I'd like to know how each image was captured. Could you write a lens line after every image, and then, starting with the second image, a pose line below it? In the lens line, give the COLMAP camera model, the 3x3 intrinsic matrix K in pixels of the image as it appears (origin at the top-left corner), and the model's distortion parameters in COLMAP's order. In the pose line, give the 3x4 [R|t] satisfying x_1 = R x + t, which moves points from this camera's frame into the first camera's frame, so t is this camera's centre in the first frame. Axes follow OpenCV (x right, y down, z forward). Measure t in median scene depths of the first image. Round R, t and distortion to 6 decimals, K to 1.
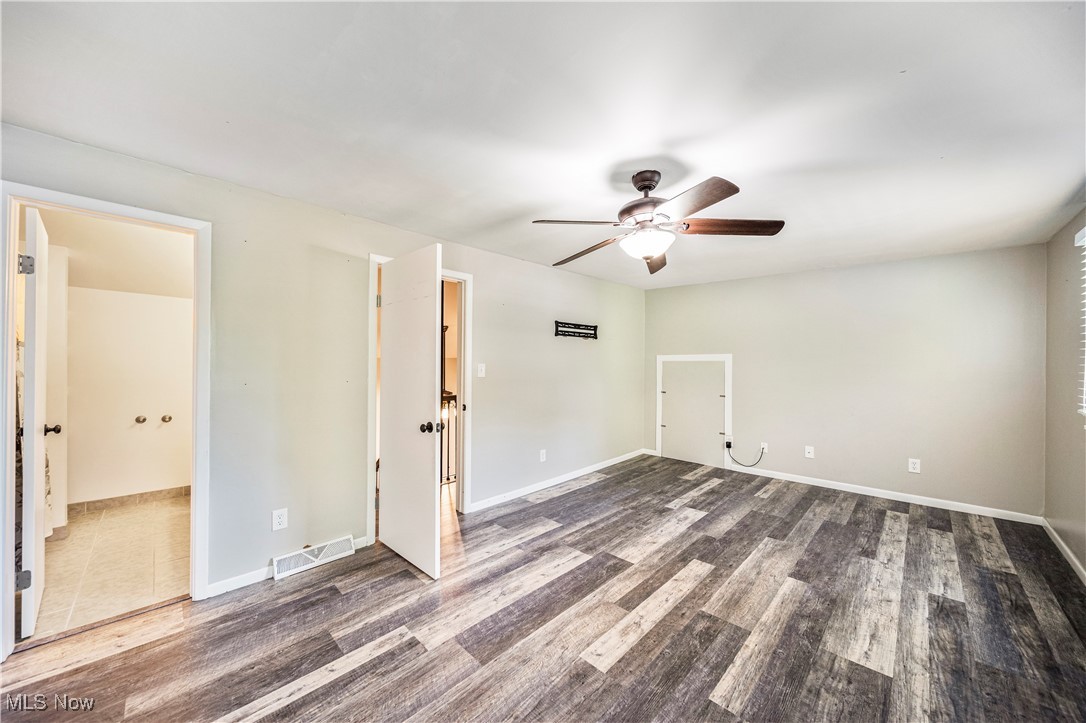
lens RADIAL K [[380.8, 0, 541.8], [0, 380.8, 361.1], [0, 0, 1]] dist [-0.002287, -0.000782]
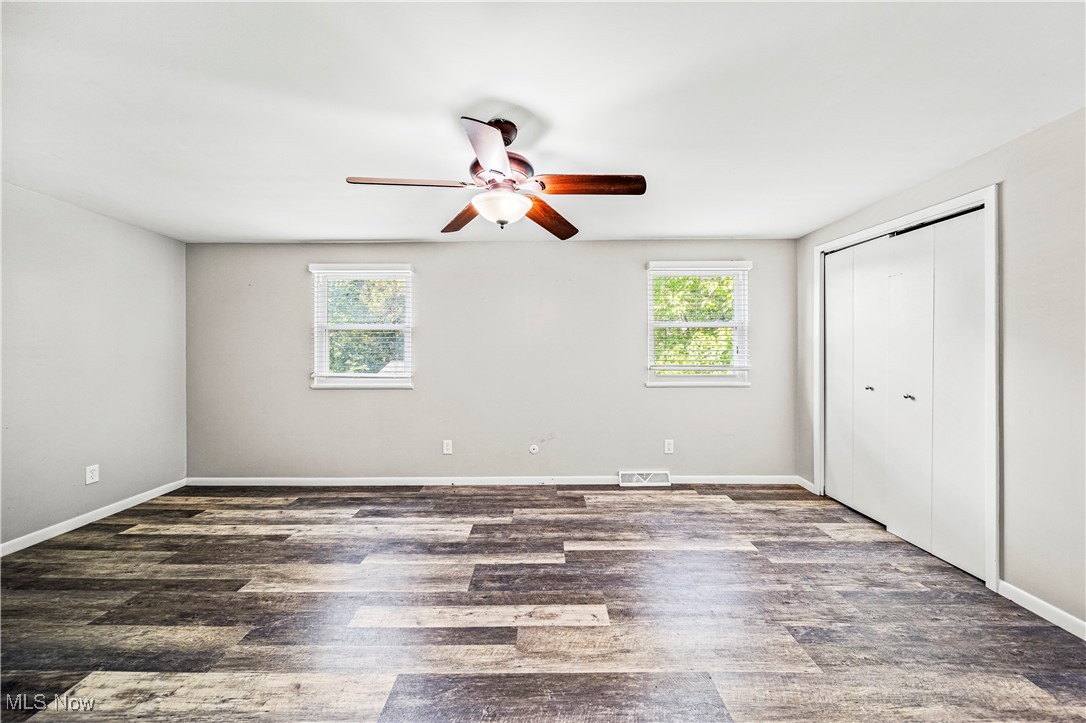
lens RADIAL K [[380.8, 0, 539.2], [0, 380.8, 355.7], [0, 0, 1]] dist [-0.002287, -0.000782]
pose [[-0.701139, -0.008467, 0.712975, -0.436846], [-0.003728, 0.999959, 0.008210, 0.031484], [-0.713015, 0.003098, -0.701142, 1.637040]]
